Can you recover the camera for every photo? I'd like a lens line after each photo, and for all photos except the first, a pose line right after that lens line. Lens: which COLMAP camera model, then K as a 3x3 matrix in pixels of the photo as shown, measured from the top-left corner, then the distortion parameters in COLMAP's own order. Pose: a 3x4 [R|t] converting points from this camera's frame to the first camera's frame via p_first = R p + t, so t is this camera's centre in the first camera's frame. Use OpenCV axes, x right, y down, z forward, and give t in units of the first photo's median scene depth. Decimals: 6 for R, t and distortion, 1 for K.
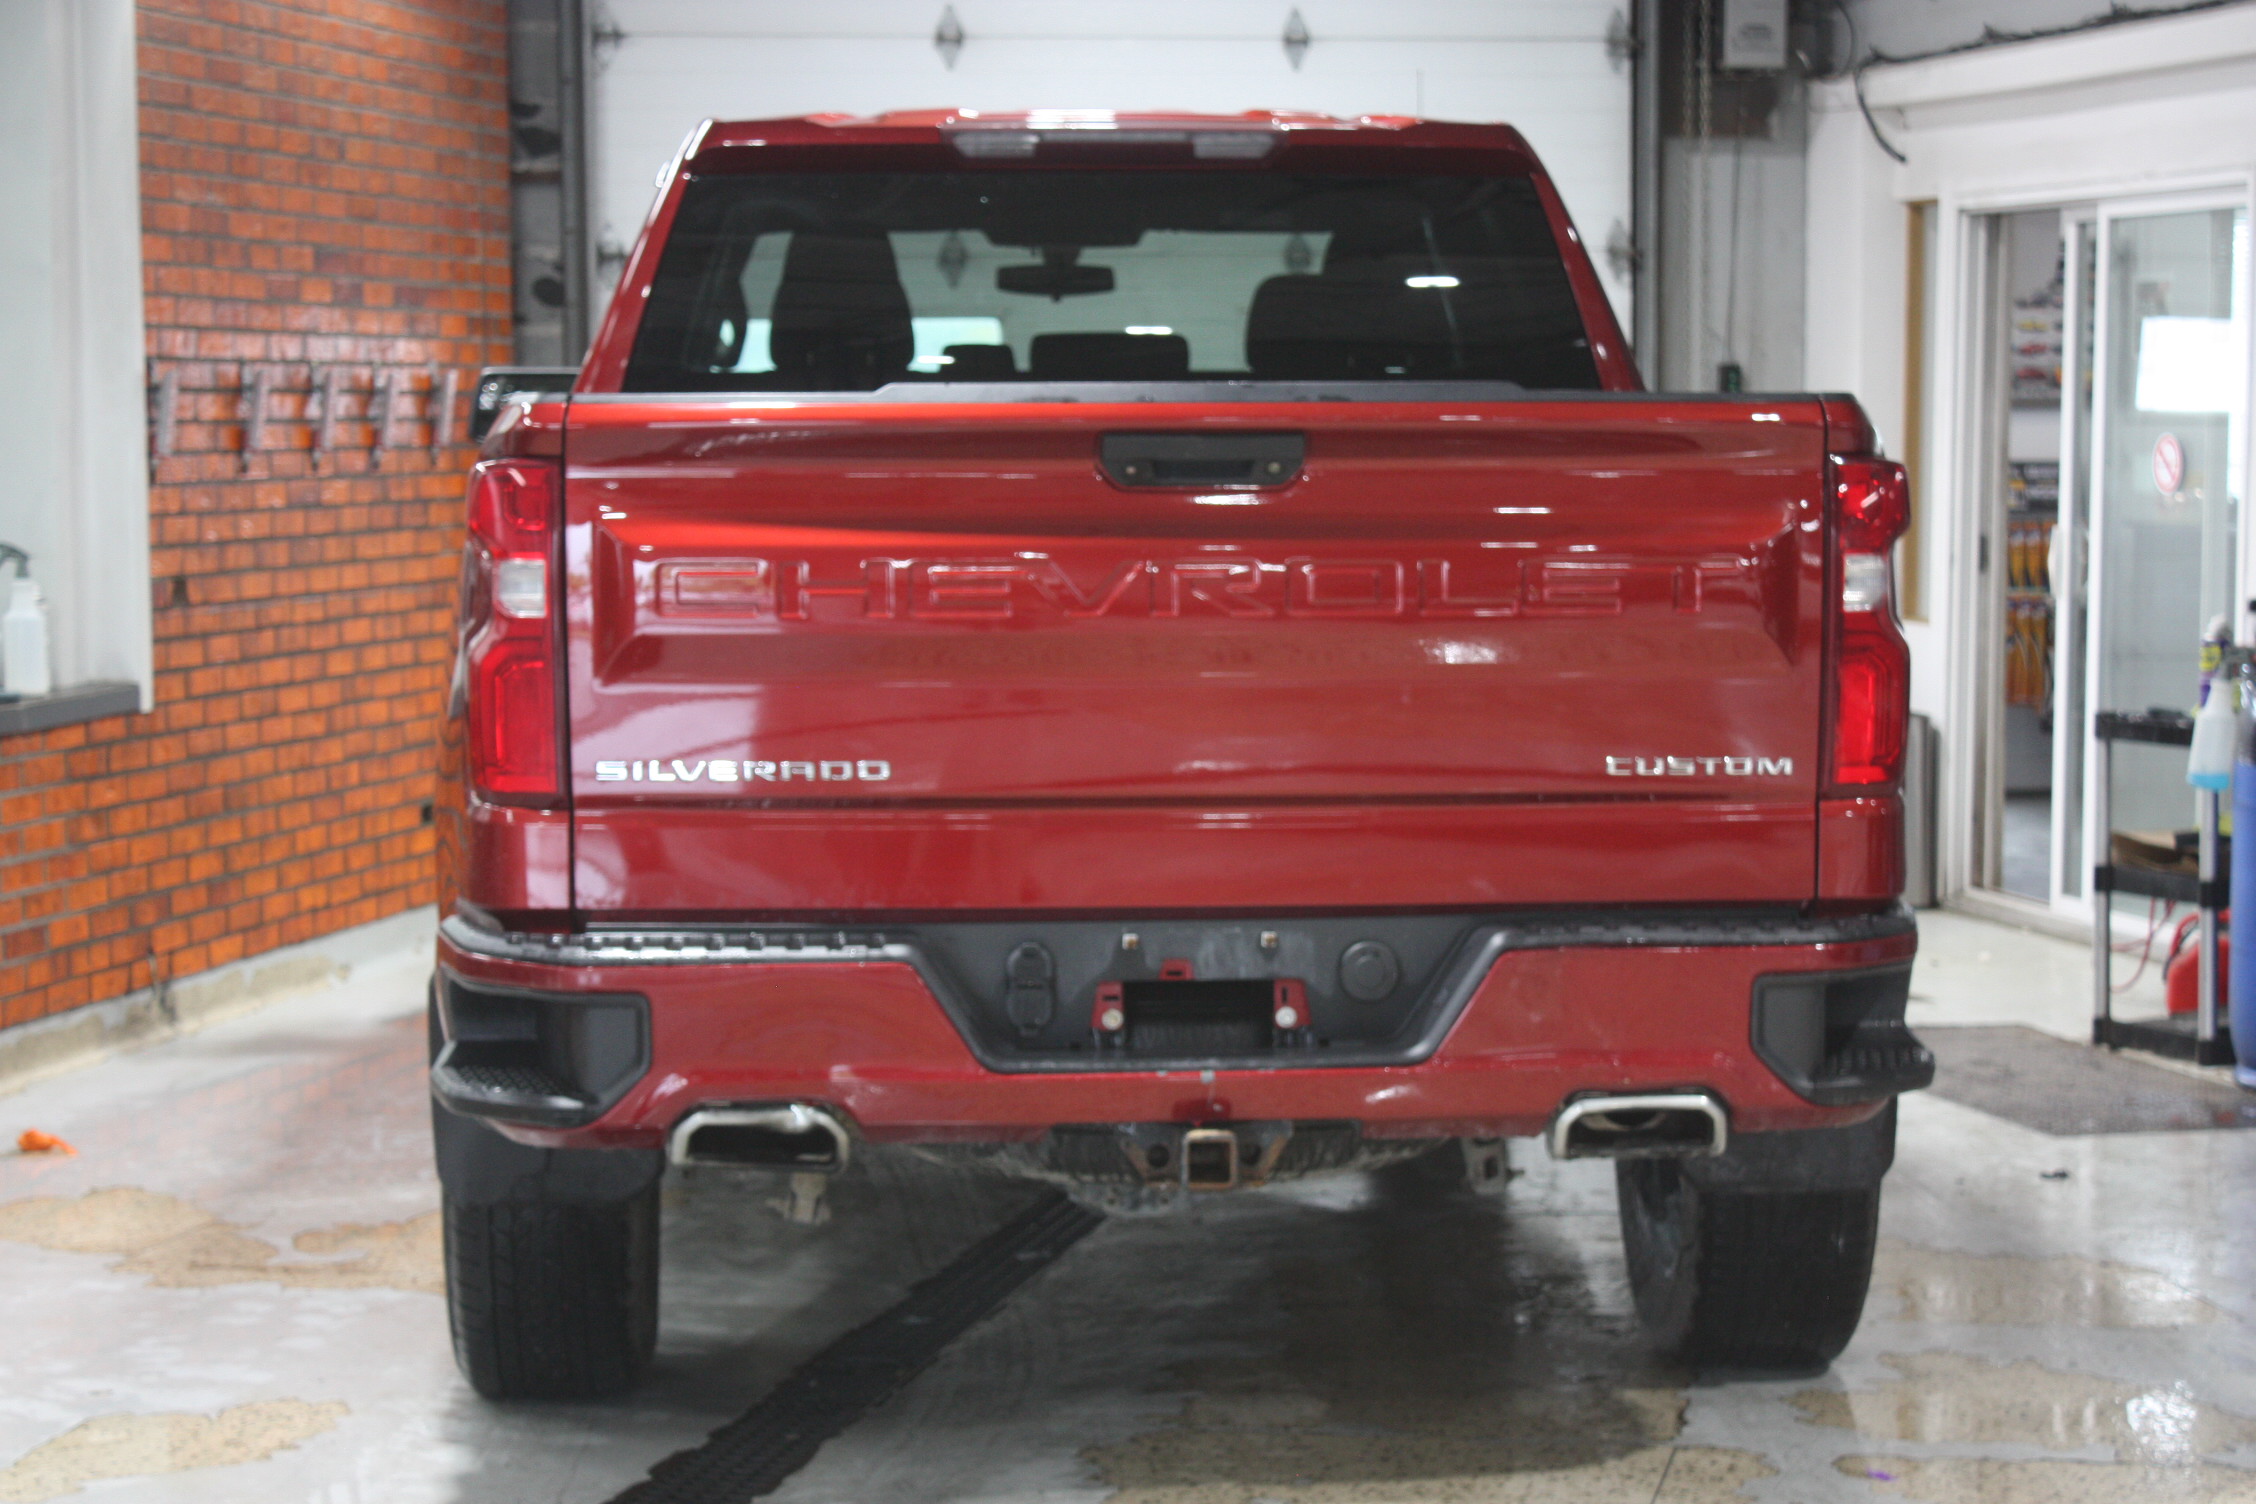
lens RADIAL K [[4645.3, 0, 1112.3], [0, 4645.3, 749.9], [0, 0, 1]] dist [0.048260, 0.000000]
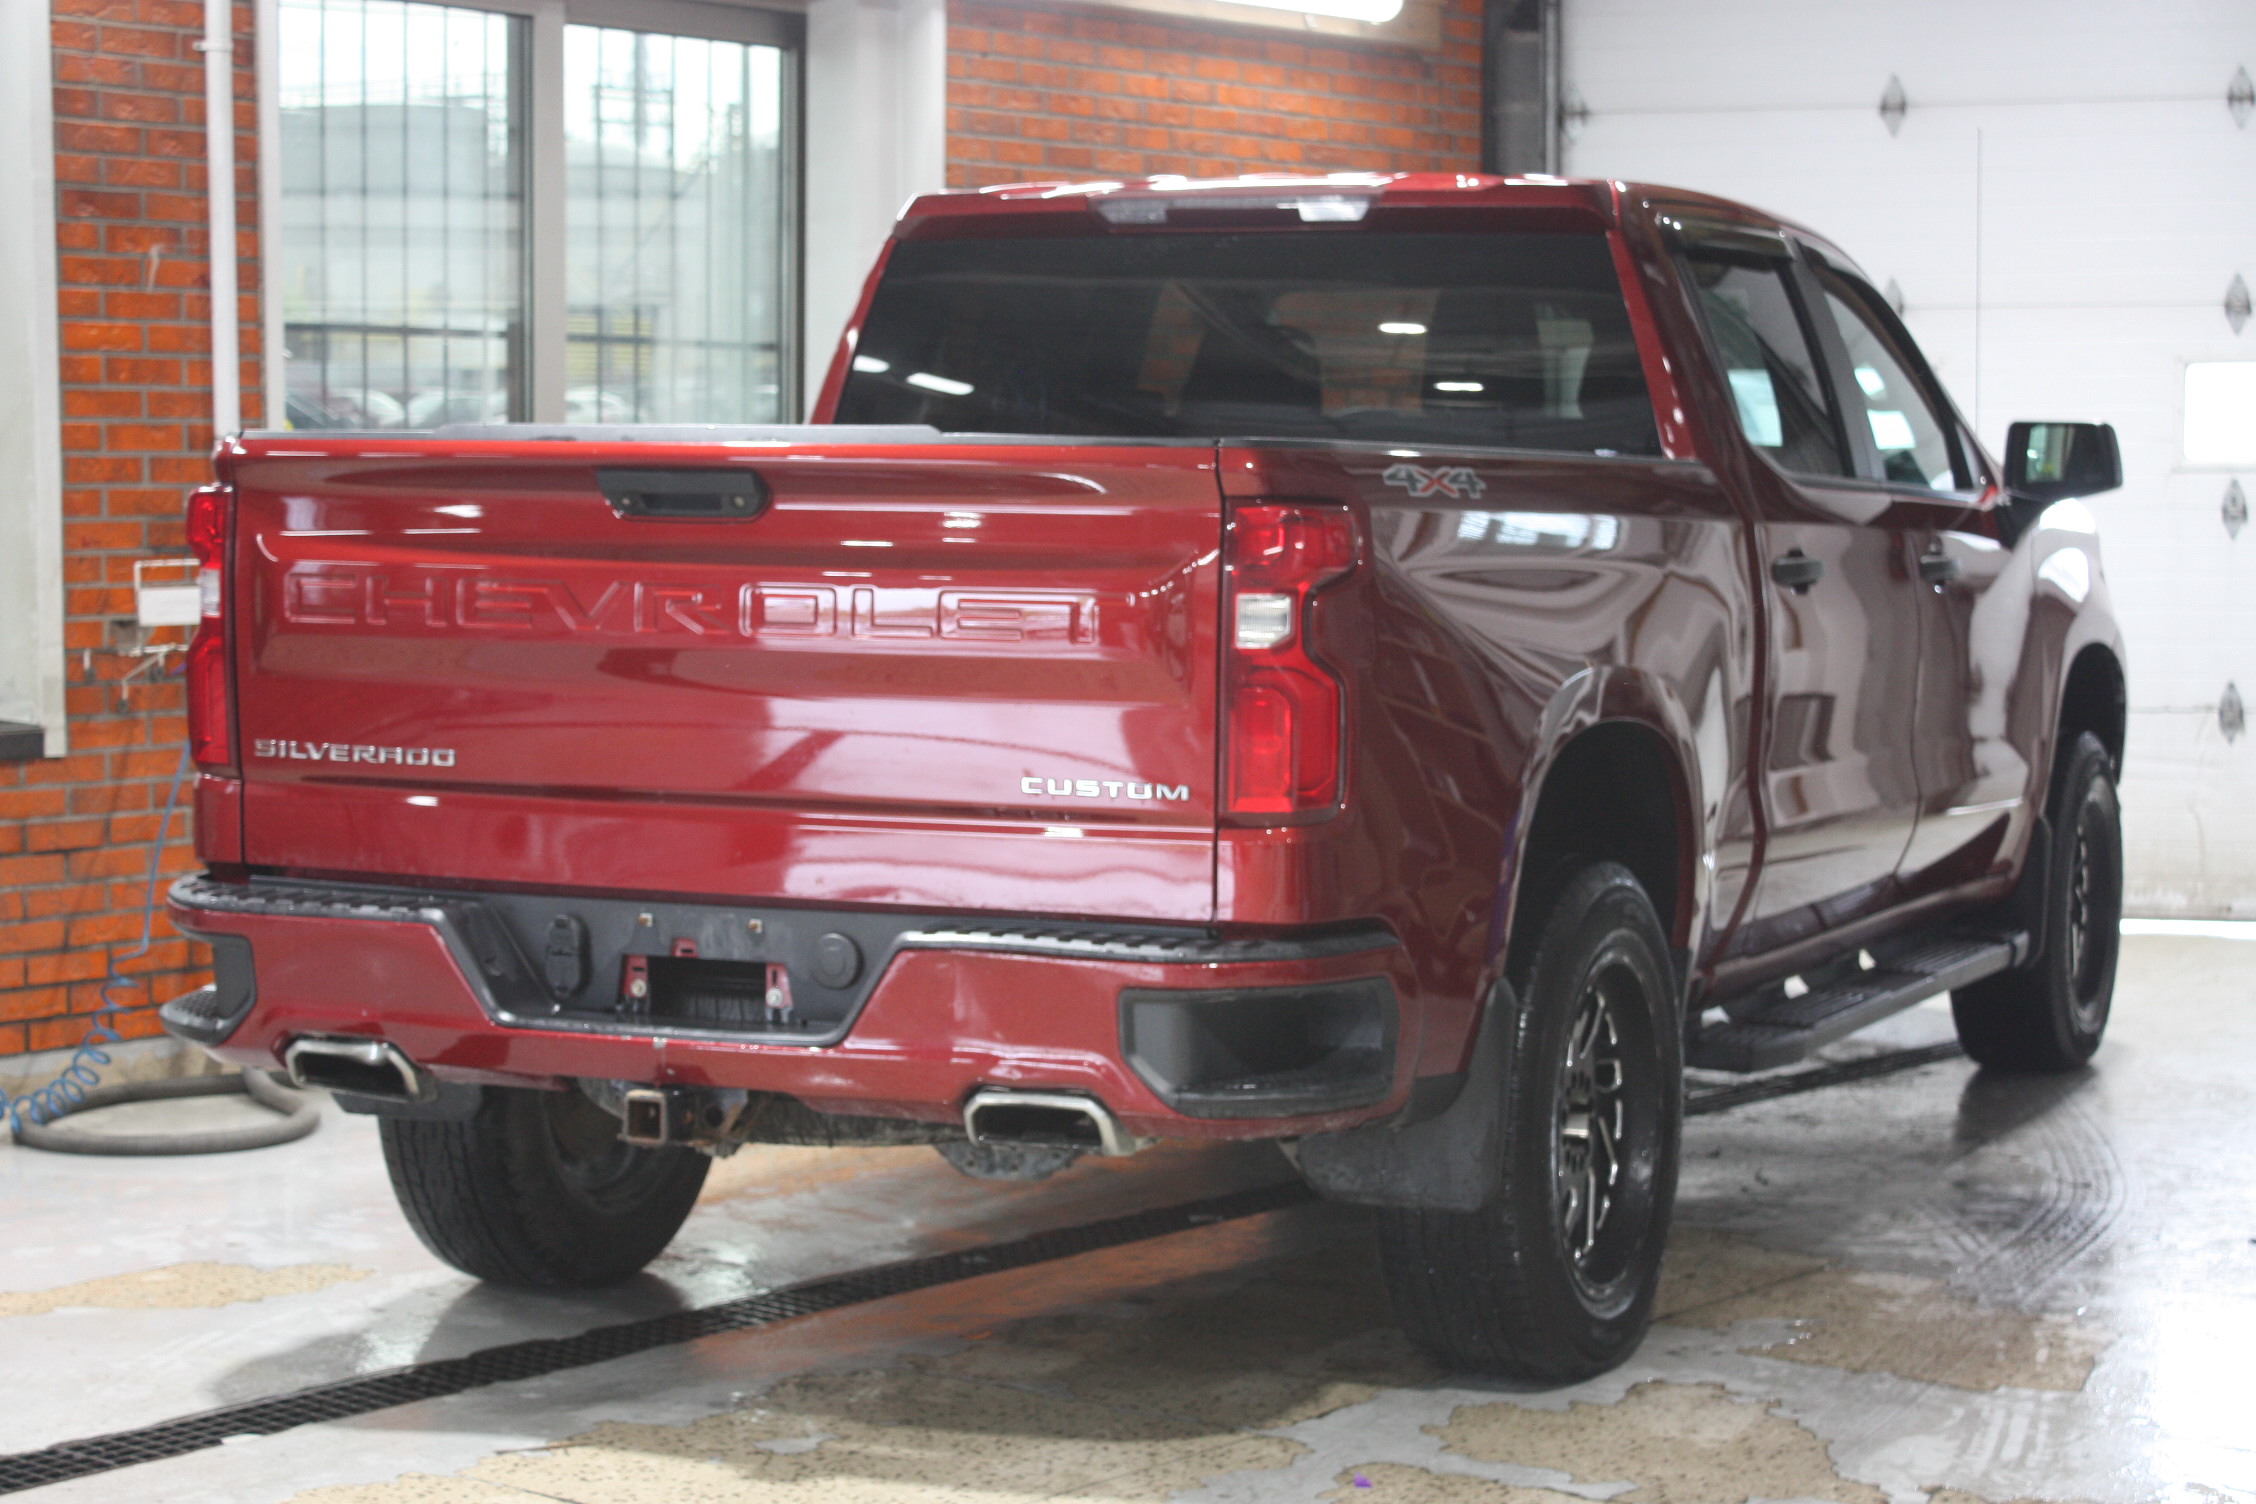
lens RADIAL K [[4163.5, 0, 1129.8], [0, 4163.5, 753.0], [0, 0, 1]] dist [0.009711, 0.000000]
pose [[0.885215, 0.043484, -0.463145, 0.572605], [-0.043822, 0.998989, 0.010036, -0.014490], [0.463113, 0.011412, 0.886226, 0.158427]]
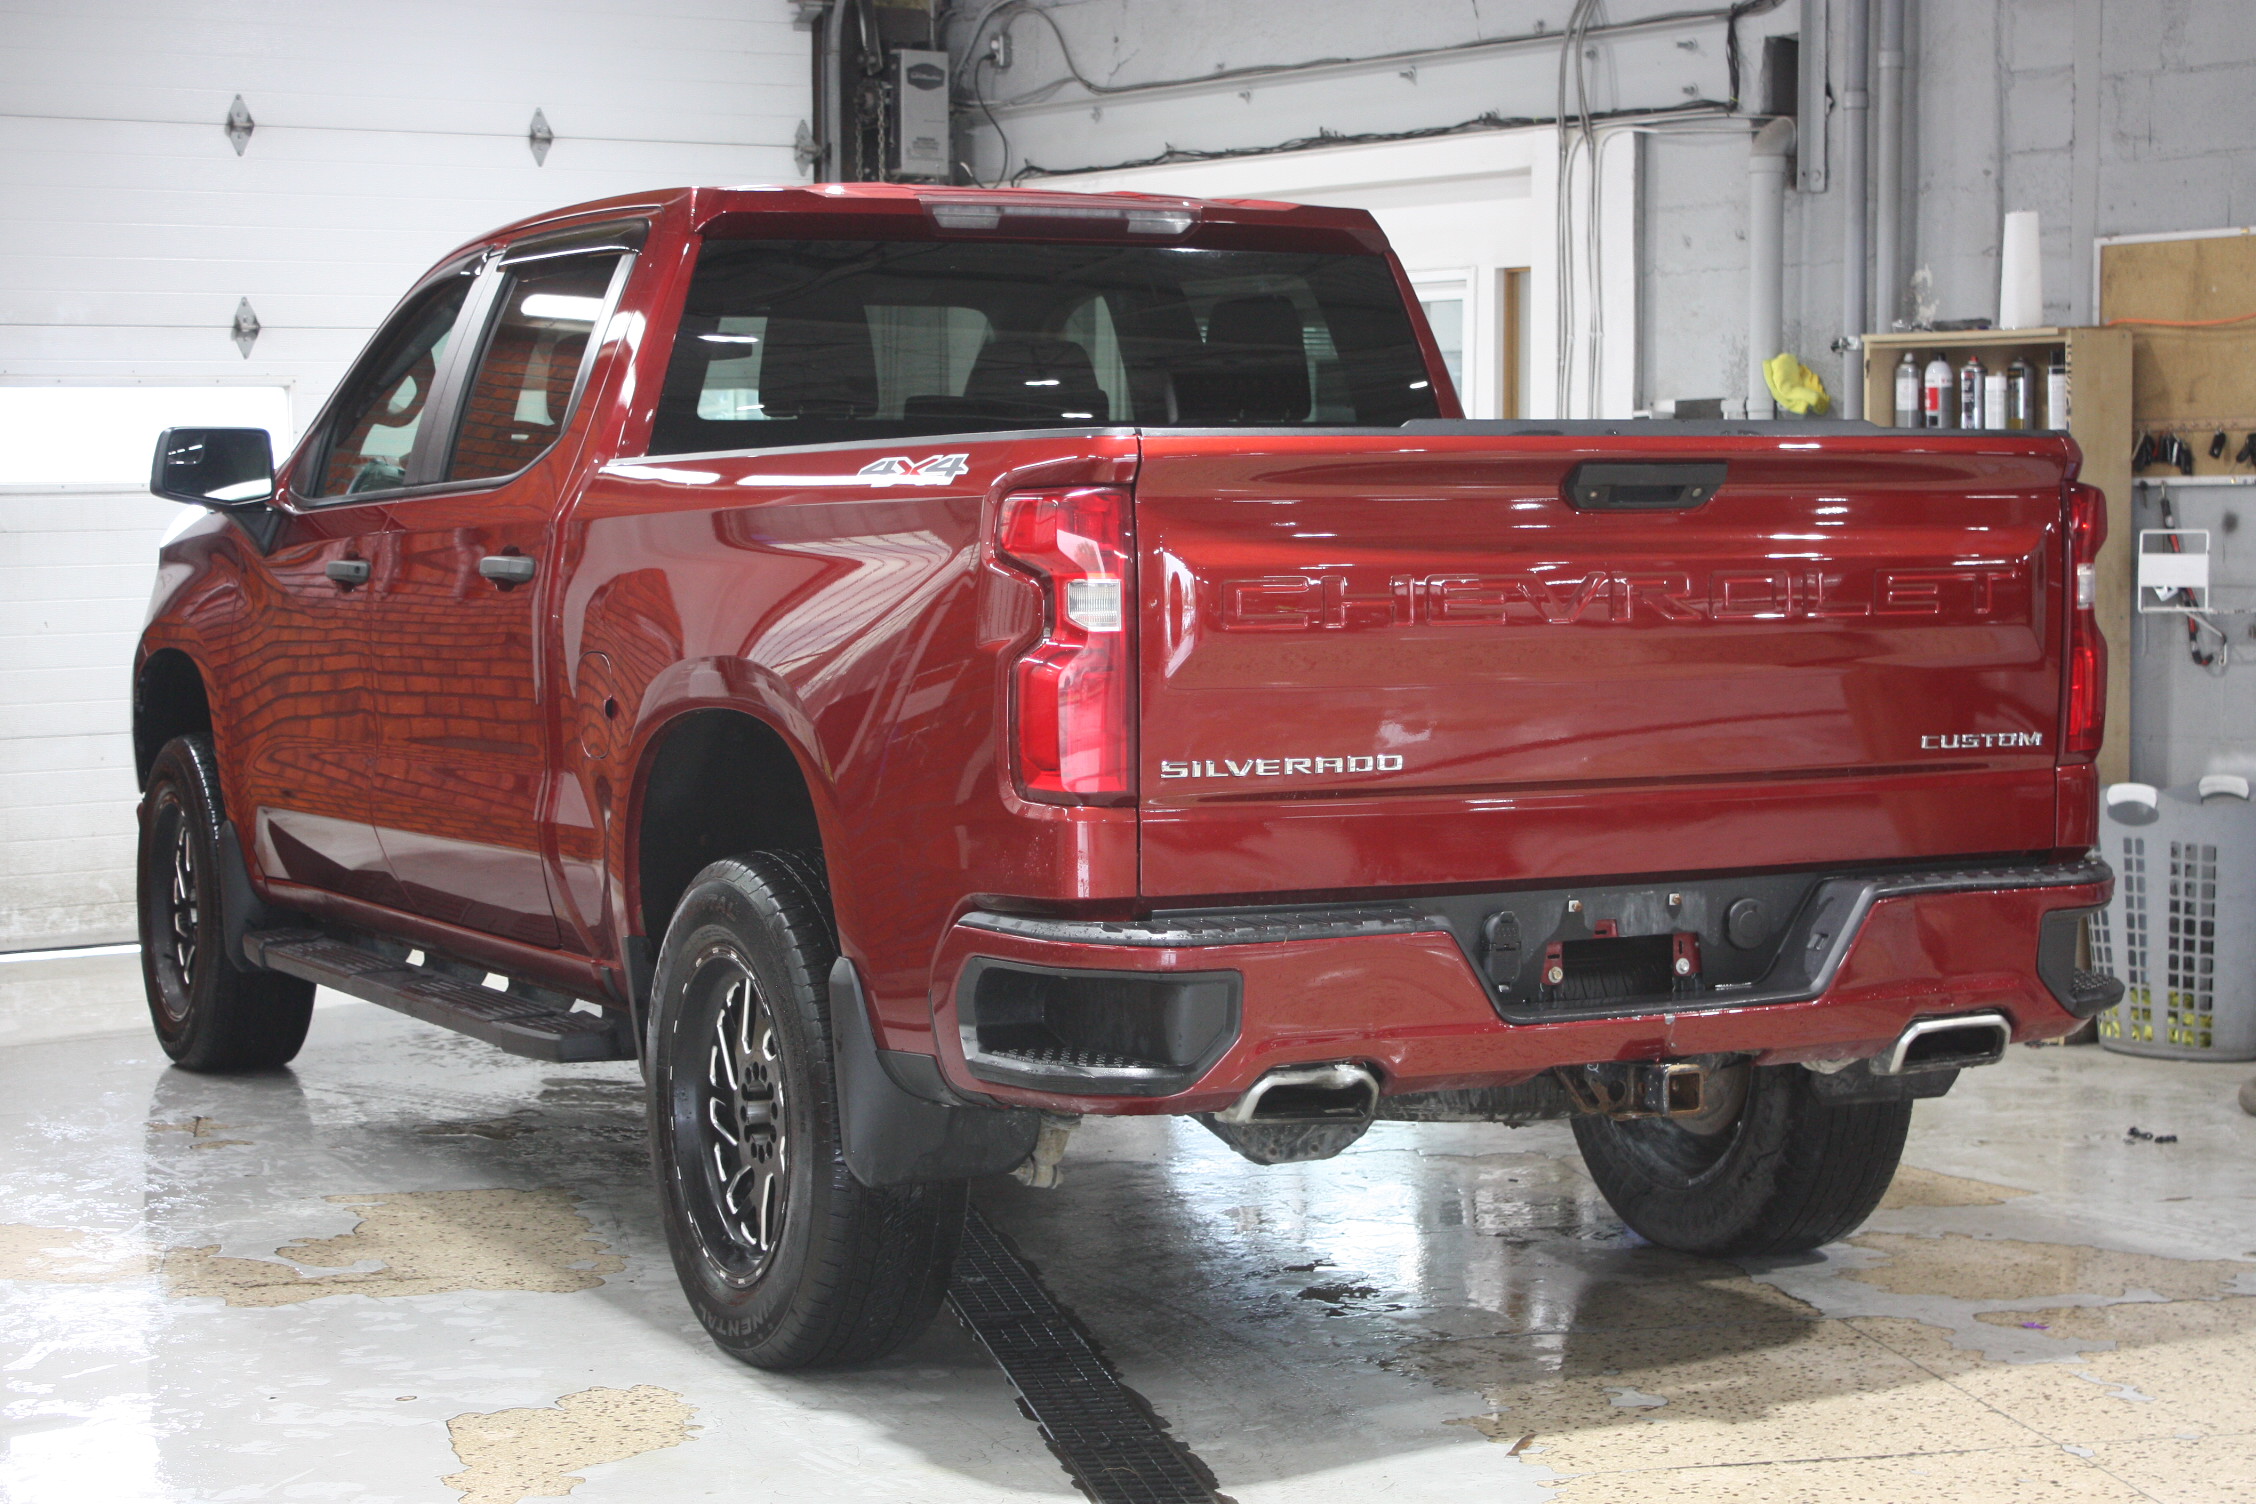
lens RADIAL K [[4163.5, 0, 1137.1], [0, 4163.5, 755.2], [0, 0, 1]] dist [0.009711, 0.000000]
pose [[0.919041, -0.027724, 0.393186, -0.497416], [0.032311, 0.999465, -0.005051, 0.005684], [-0.392836, 0.017347, 0.919445, 0.096457]]
